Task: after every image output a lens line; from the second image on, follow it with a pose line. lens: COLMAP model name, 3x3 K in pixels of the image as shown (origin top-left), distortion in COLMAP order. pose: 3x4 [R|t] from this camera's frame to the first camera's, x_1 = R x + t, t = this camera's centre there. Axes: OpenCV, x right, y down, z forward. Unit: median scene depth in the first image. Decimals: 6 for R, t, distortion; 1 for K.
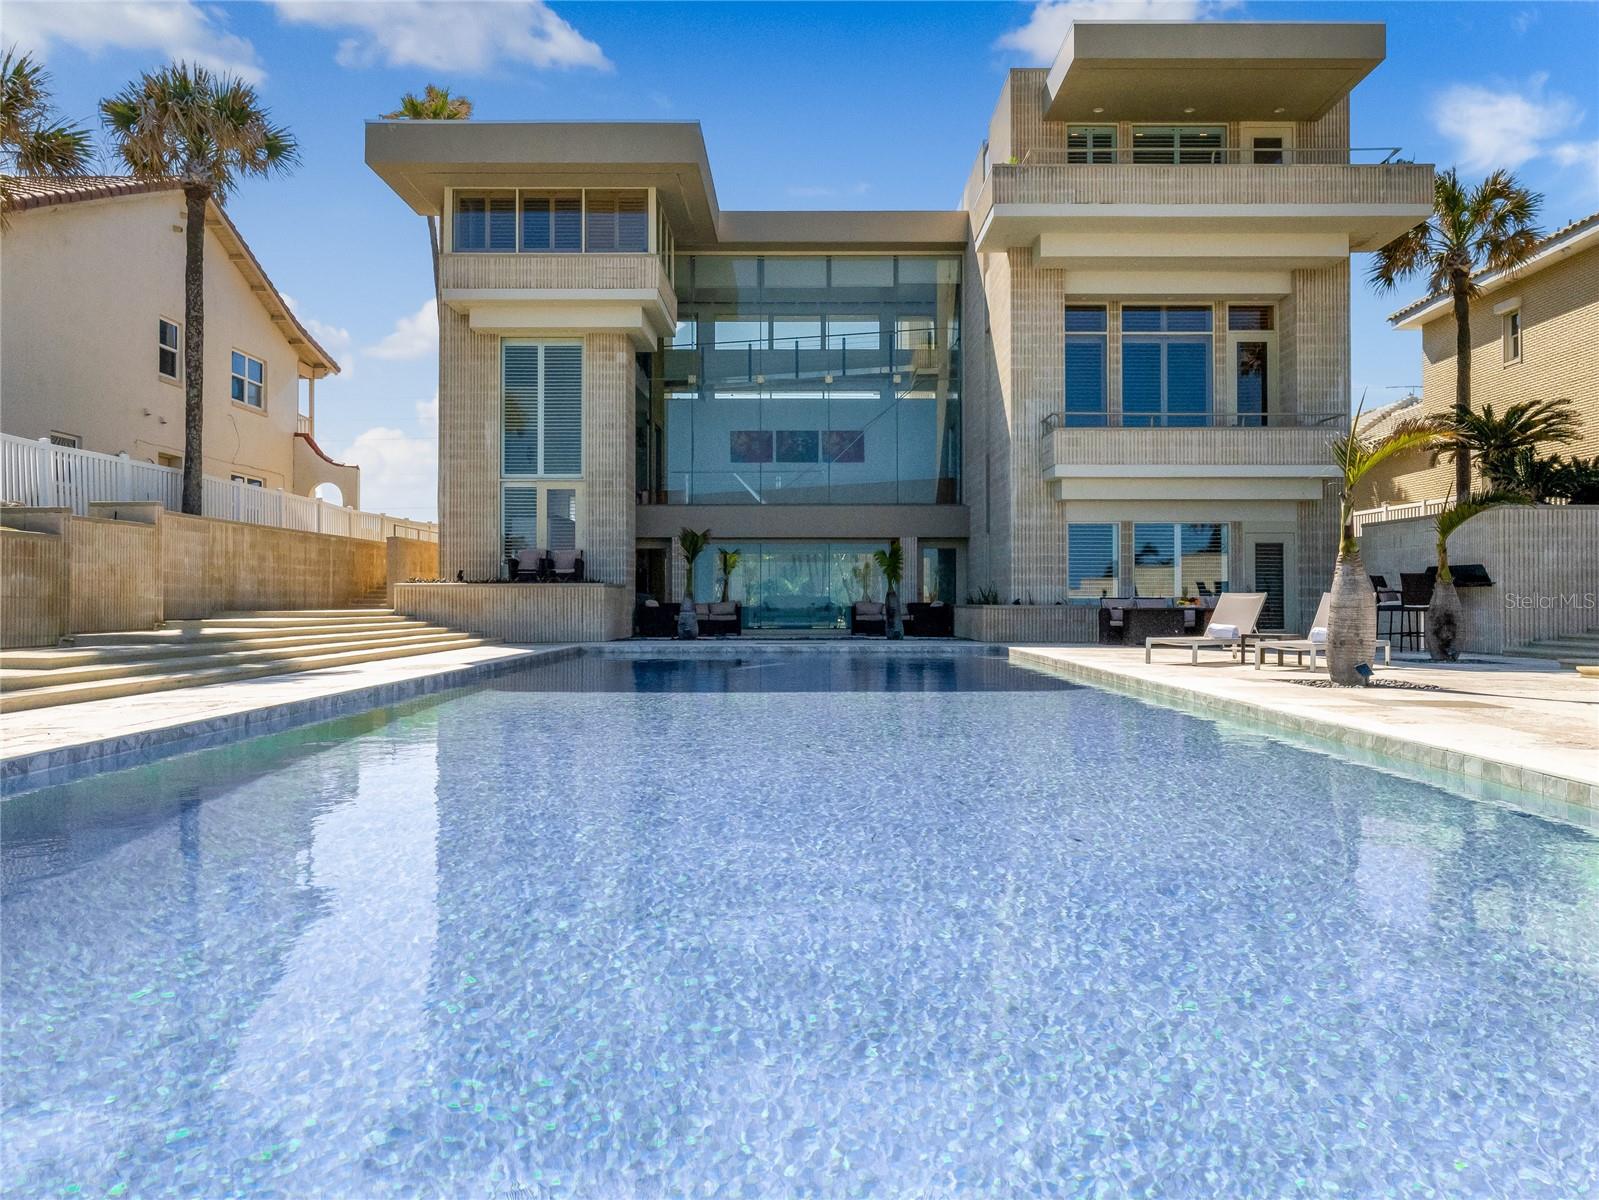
lens RADIAL K [[1375.1, 0, 802.3], [0, 1375.1, 592.6], [0, 0, 1]] dist [-0.054470, 0.010045]
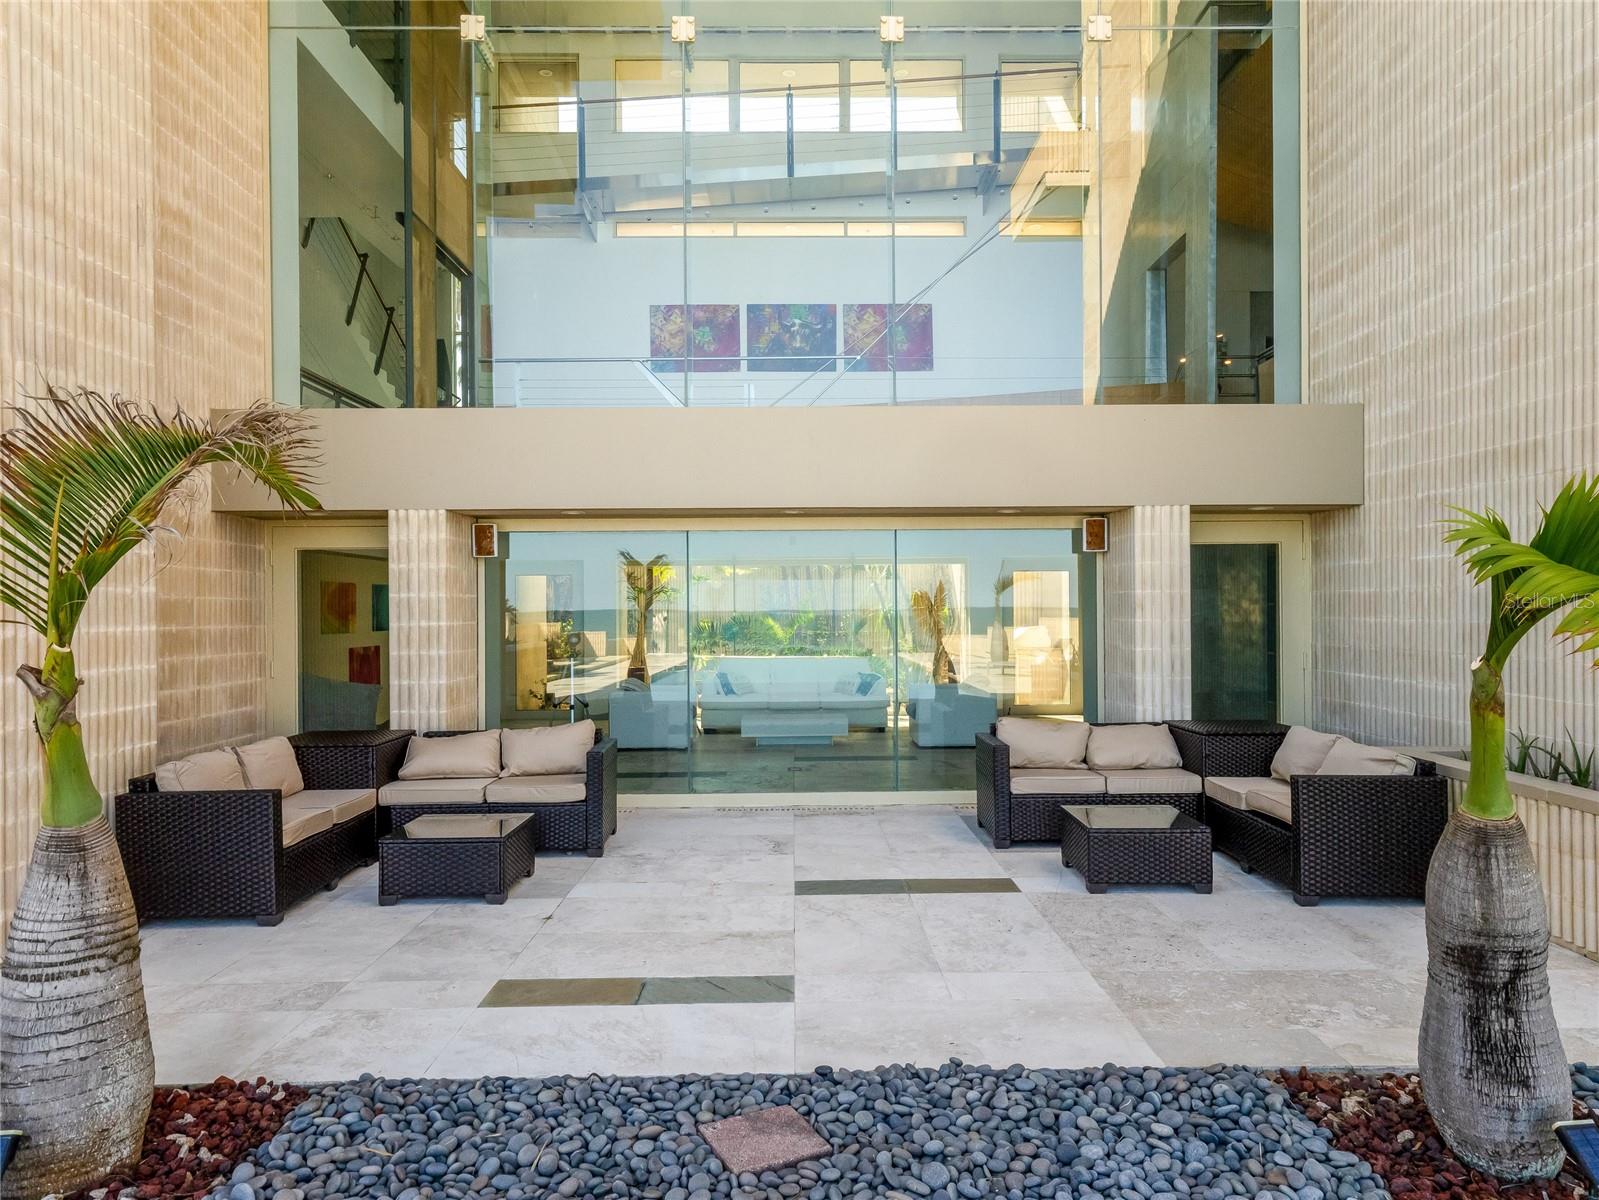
lens RADIAL K [[950.4, 0, 803.4], [0, 950.4, 605.6], [0, 0, 1]] dist [-0.025689, -0.000346]
pose [[0.999823, -0.006852, 0.017517, -0.007616], [0.006636, 0.999902, 0.012361, -0.022108], [-0.017600, -0.012243, 0.999770, 0.835218]]
